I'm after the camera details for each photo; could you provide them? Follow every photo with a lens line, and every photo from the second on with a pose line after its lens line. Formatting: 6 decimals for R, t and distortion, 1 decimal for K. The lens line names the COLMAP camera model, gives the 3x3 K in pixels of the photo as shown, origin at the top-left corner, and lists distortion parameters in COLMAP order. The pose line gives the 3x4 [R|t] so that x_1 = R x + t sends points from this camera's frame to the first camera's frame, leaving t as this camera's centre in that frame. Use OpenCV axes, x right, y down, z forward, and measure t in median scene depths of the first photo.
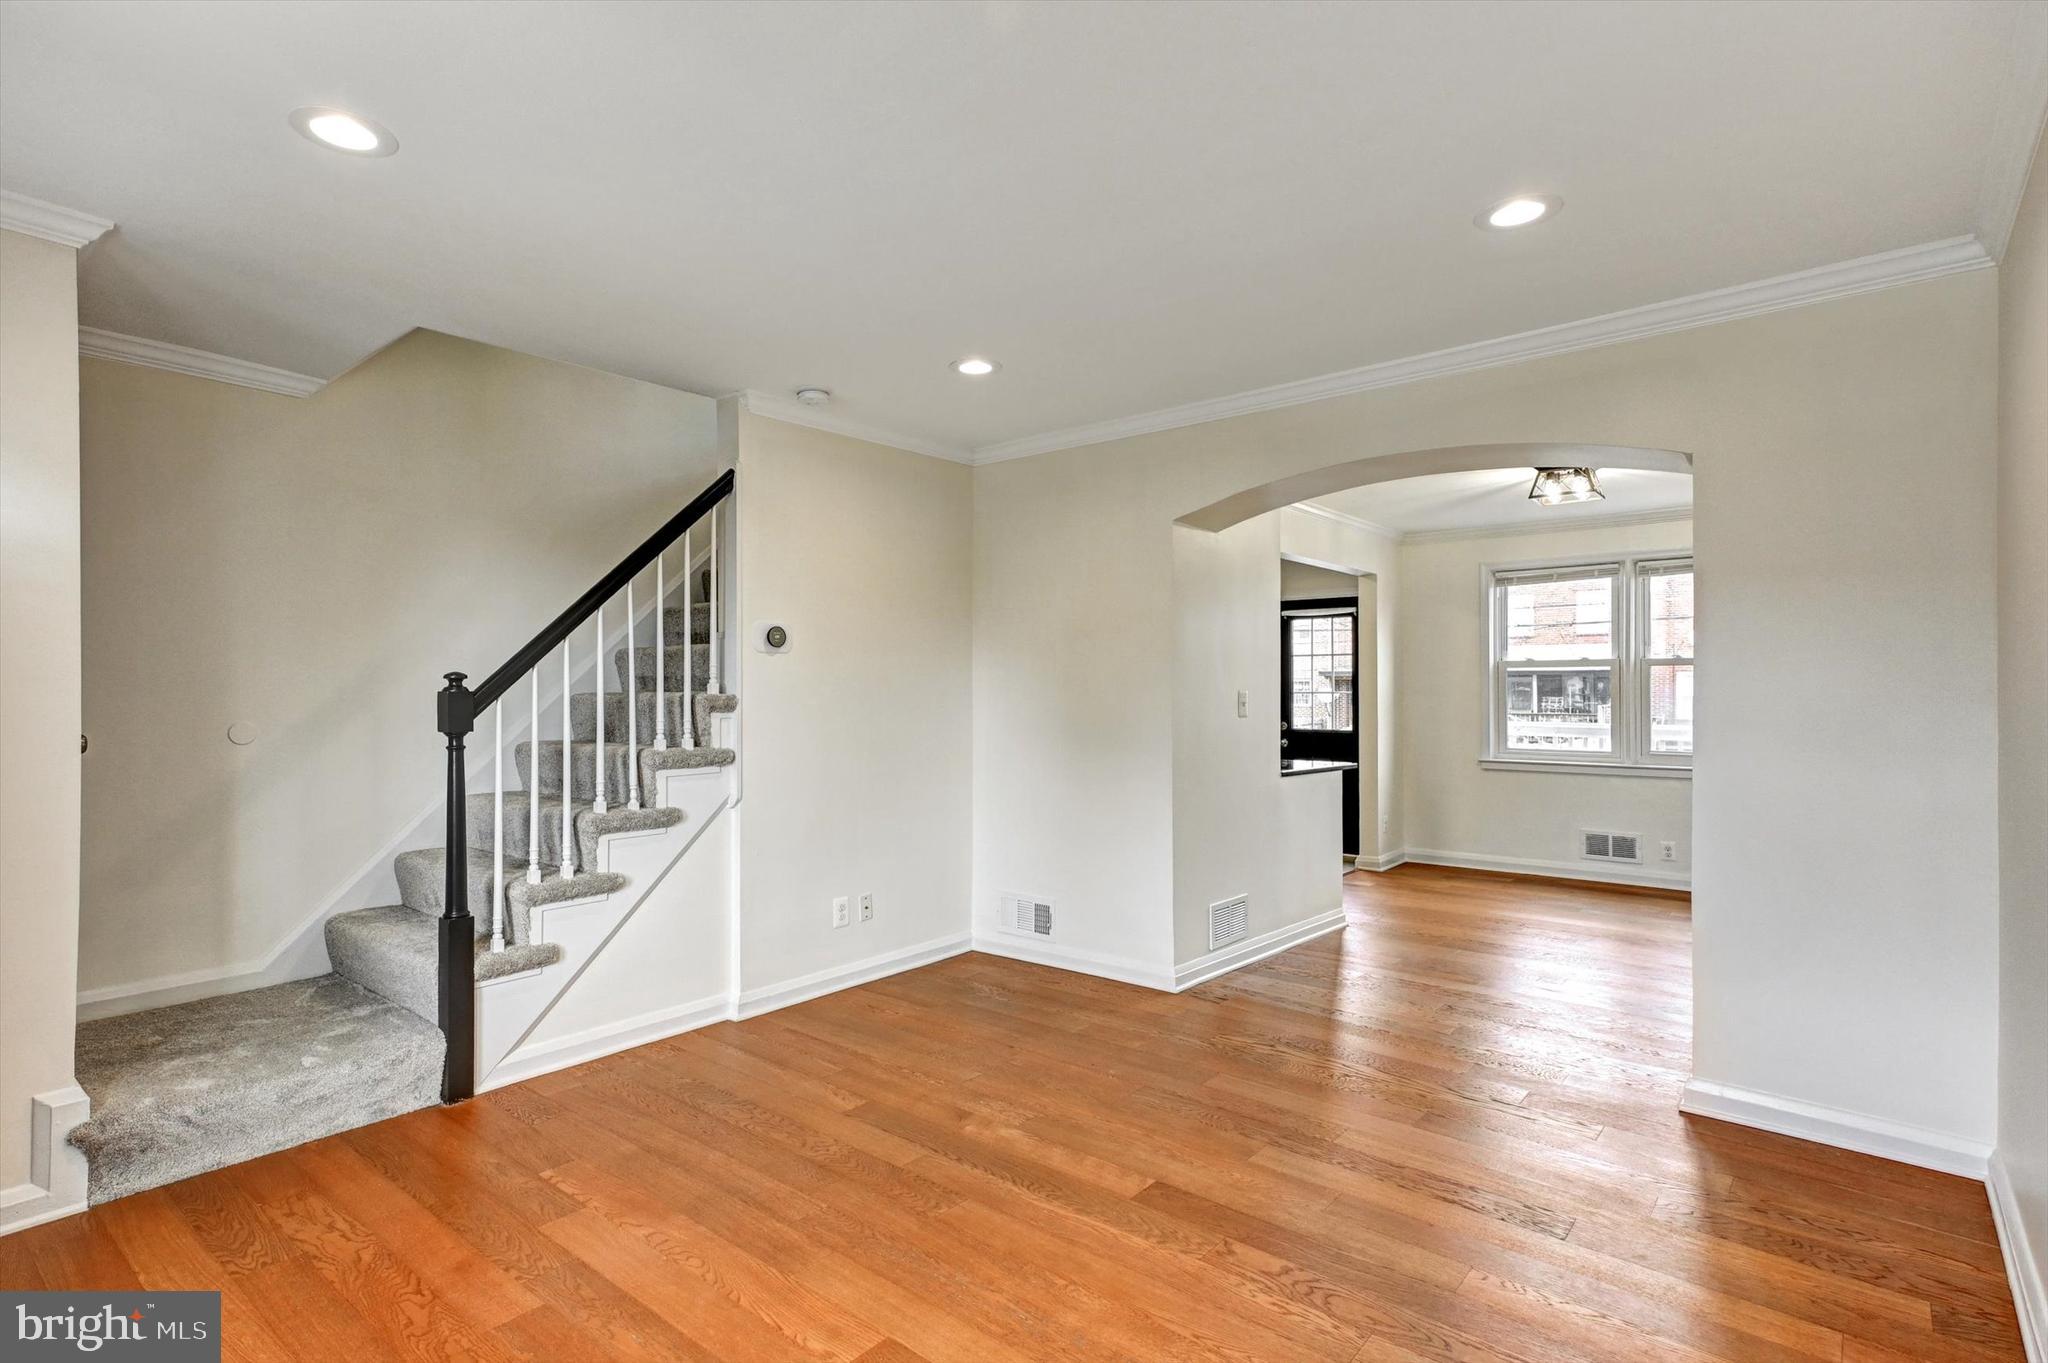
lens RADIAL K [[1016.7, 0, 959.9], [0, 1016.7, 671.1], [0, 0, 1]] dist [-0.005207, 0.004122]
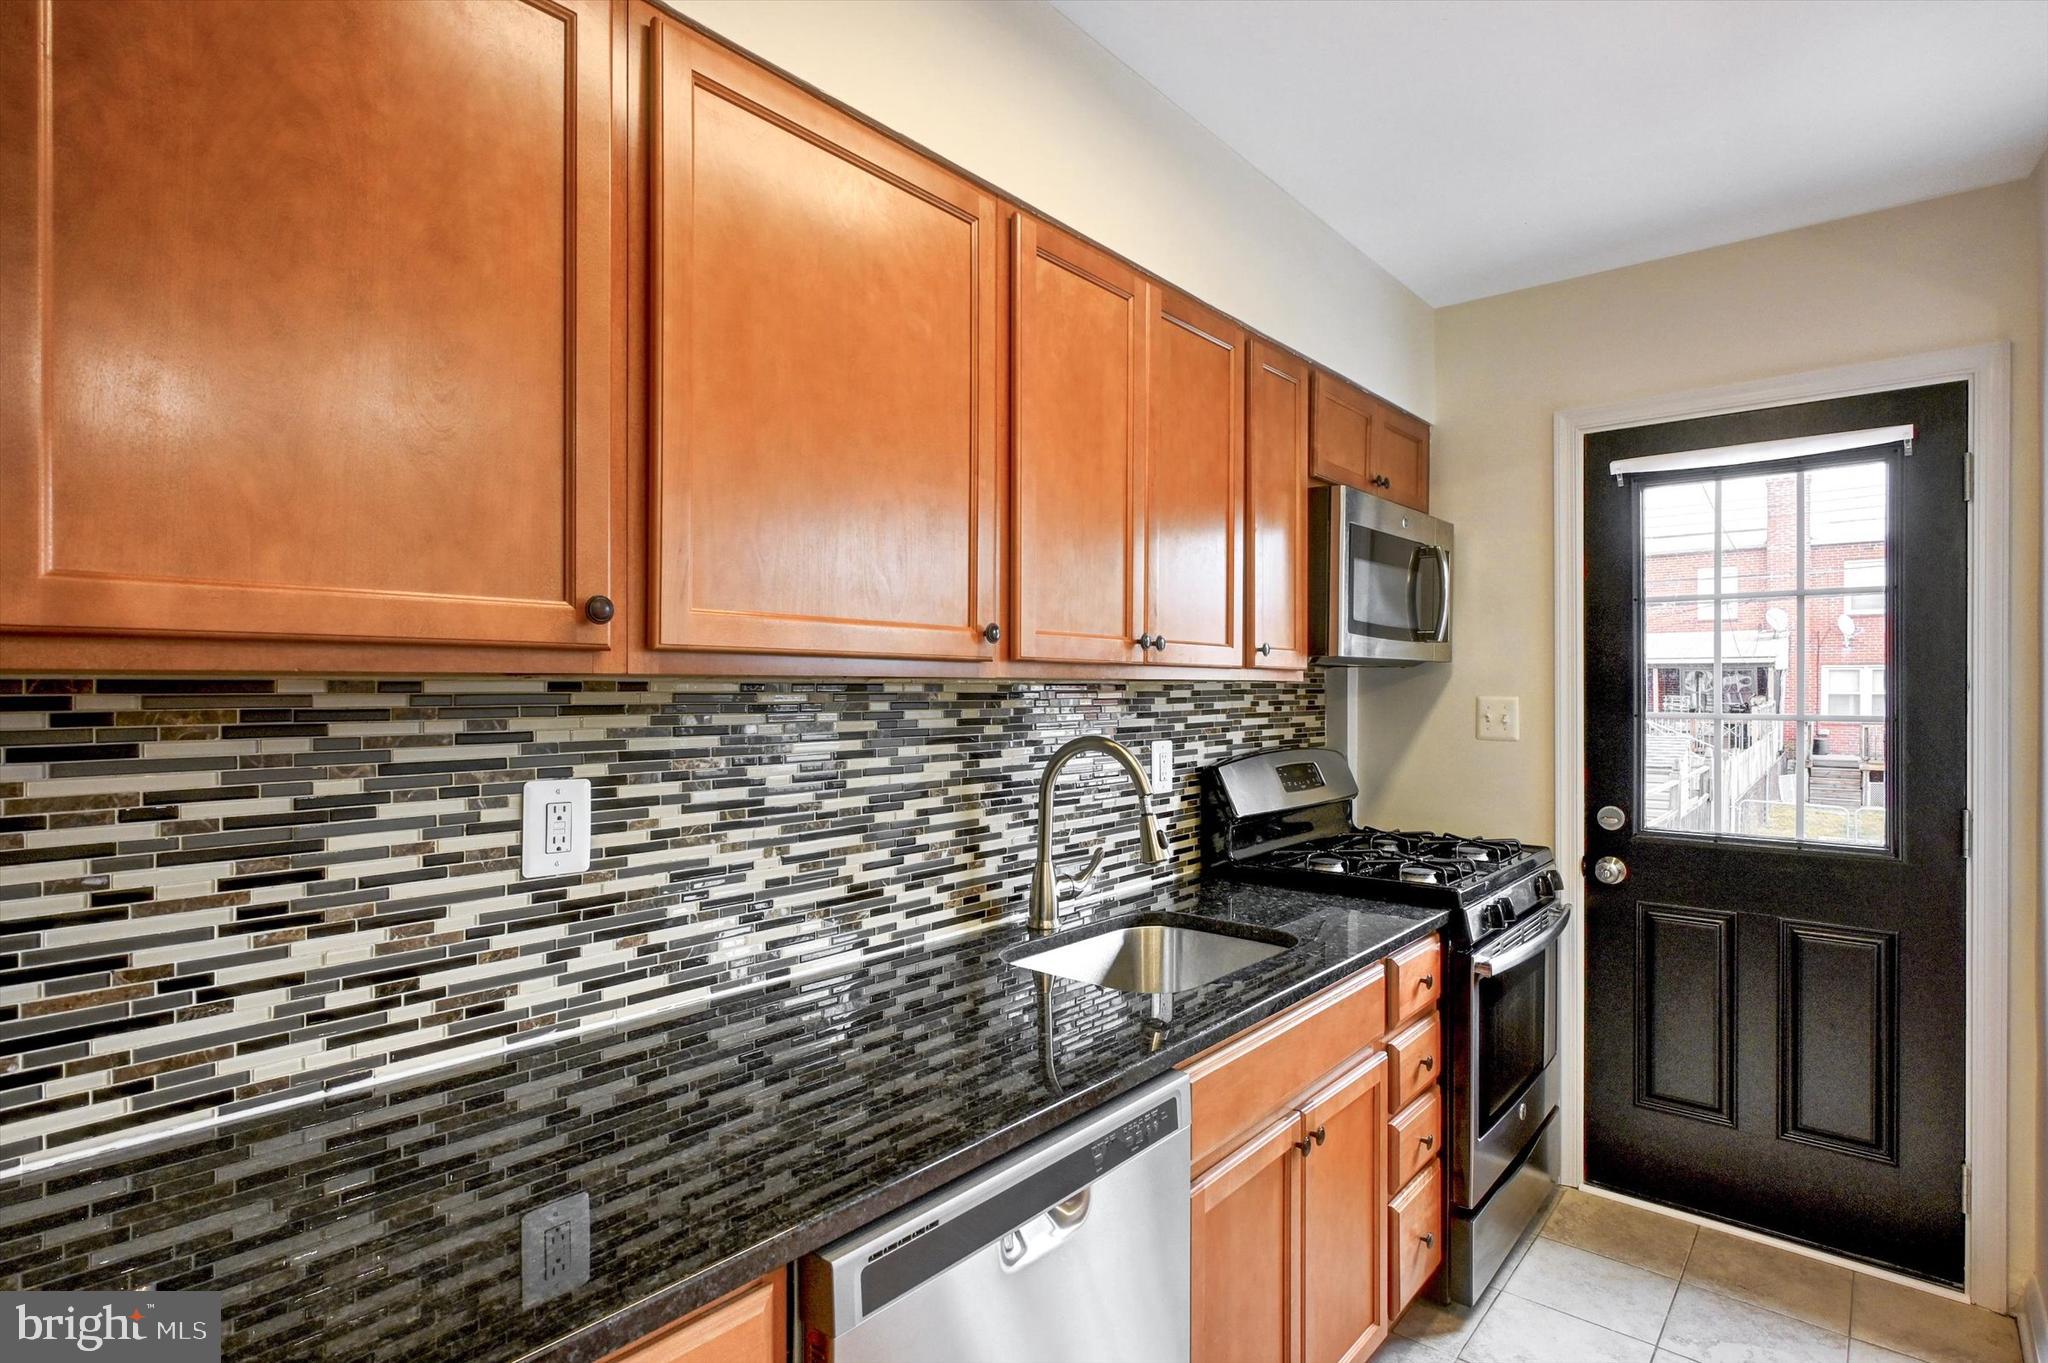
lens RADIAL K [[1016.7, 0, 1024.5], [0, 1016.7, 687.4], [0, 0, 1]] dist [-0.005207, 0.004122]
pose [[0.999594, 0.000941, 0.028488, 0.151524], [-0.001556, 0.999766, 0.021581, 0.006407], [-0.028461, -0.021616, 0.999361, 0.828613]]
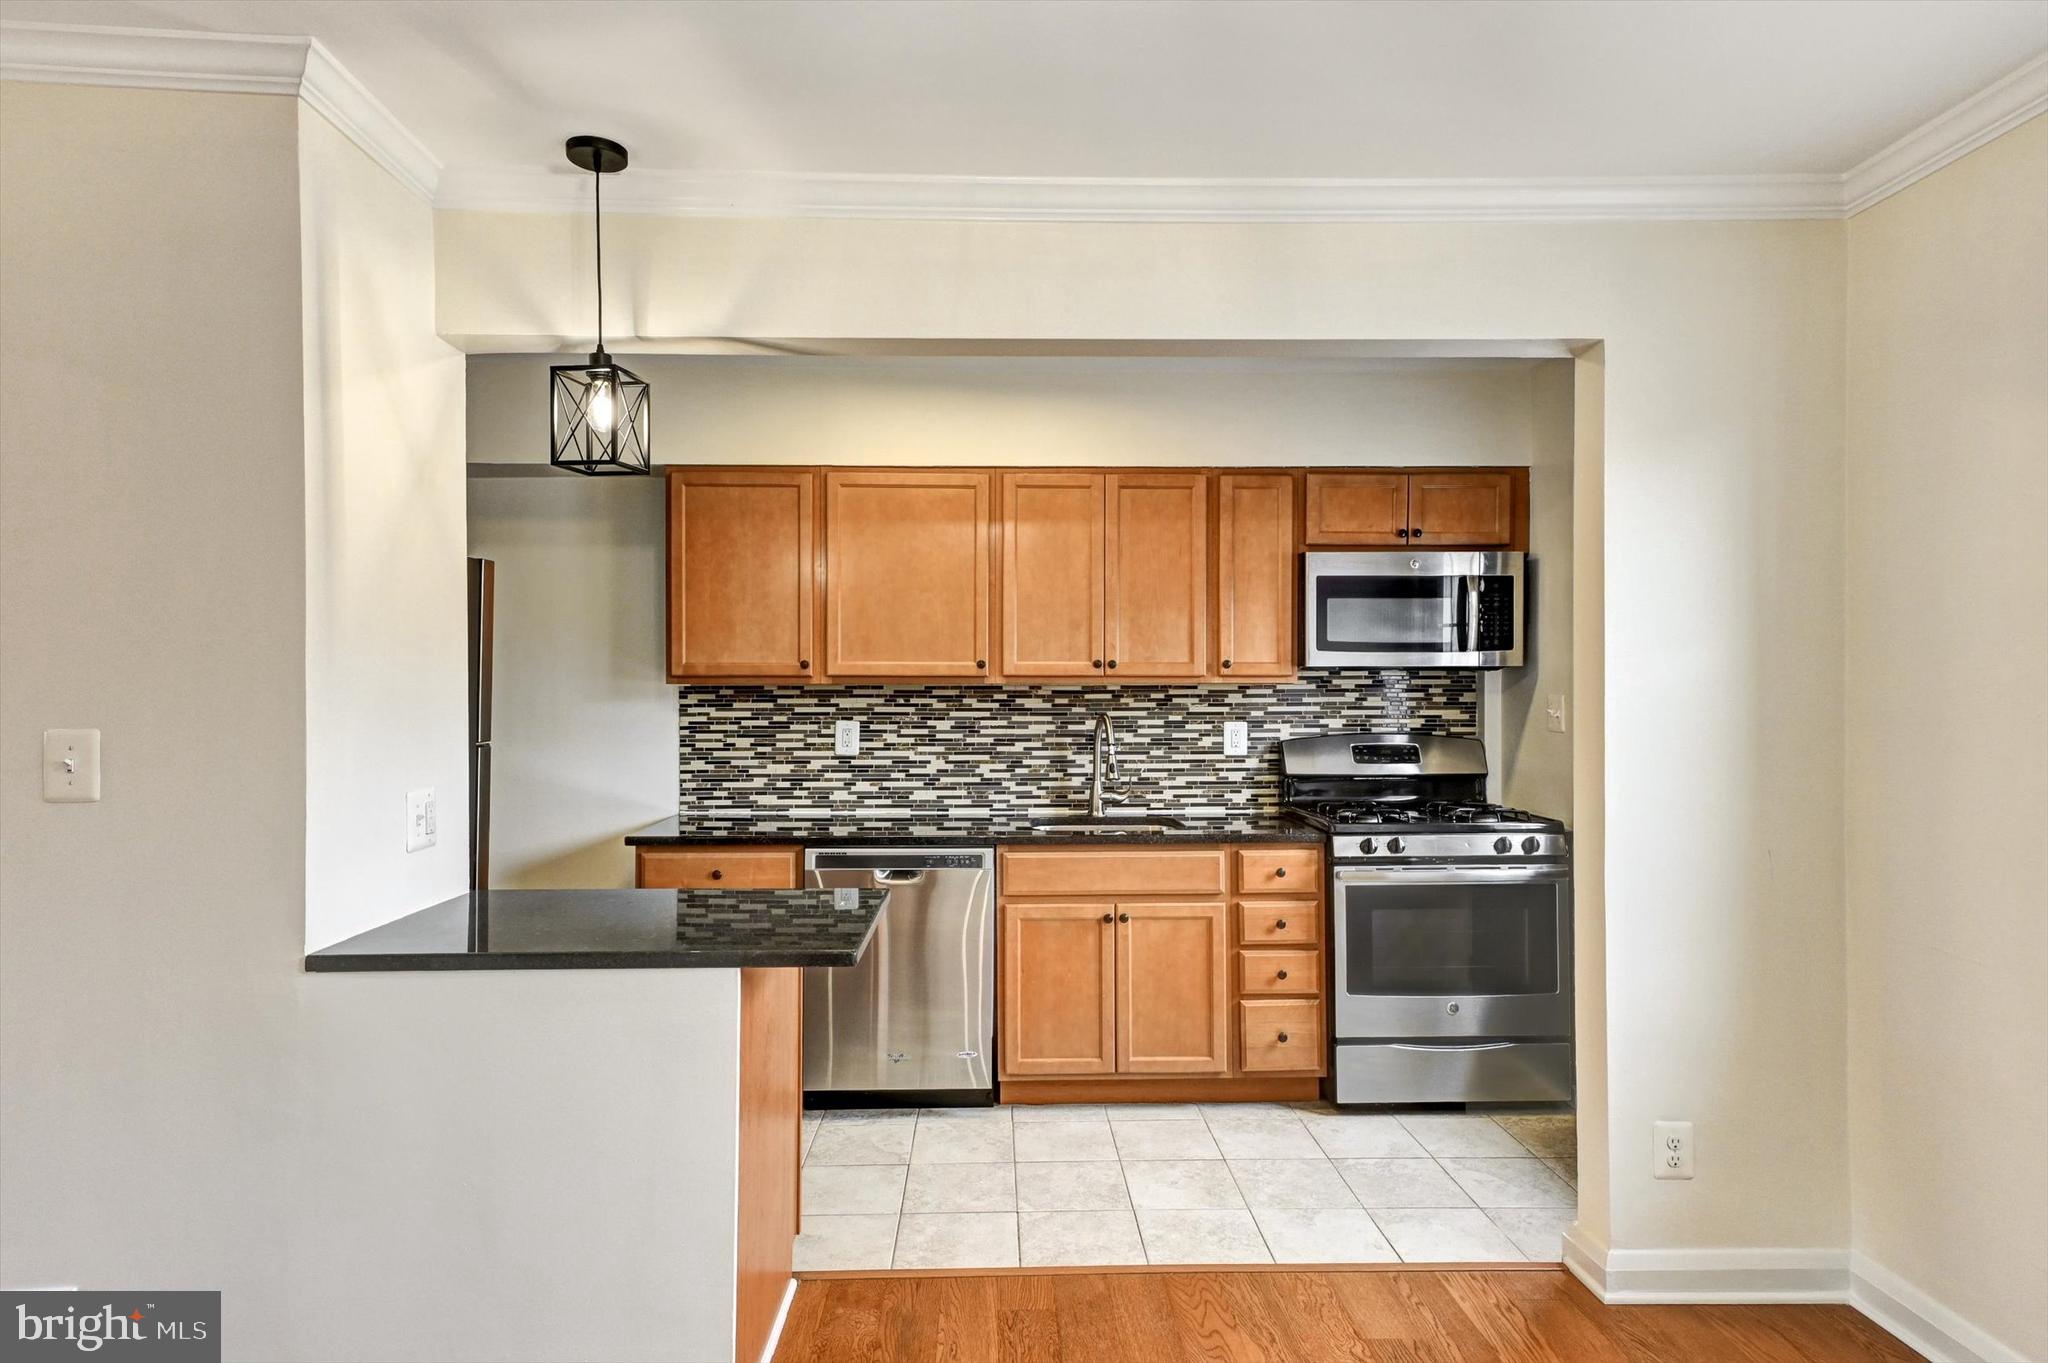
lens RADIAL K [[1137.3, 0, 1018.8], [0, 1137.3, 680.9], [0, 0, 1]] dist [0.041800, 0.005917]
pose [[0.693815, -0.003968, -0.720143, 0.577975], [0.015779, 0.999829, 0.009693, 0.002584], [0.719981, -0.018089, 0.693758, 0.665882]]
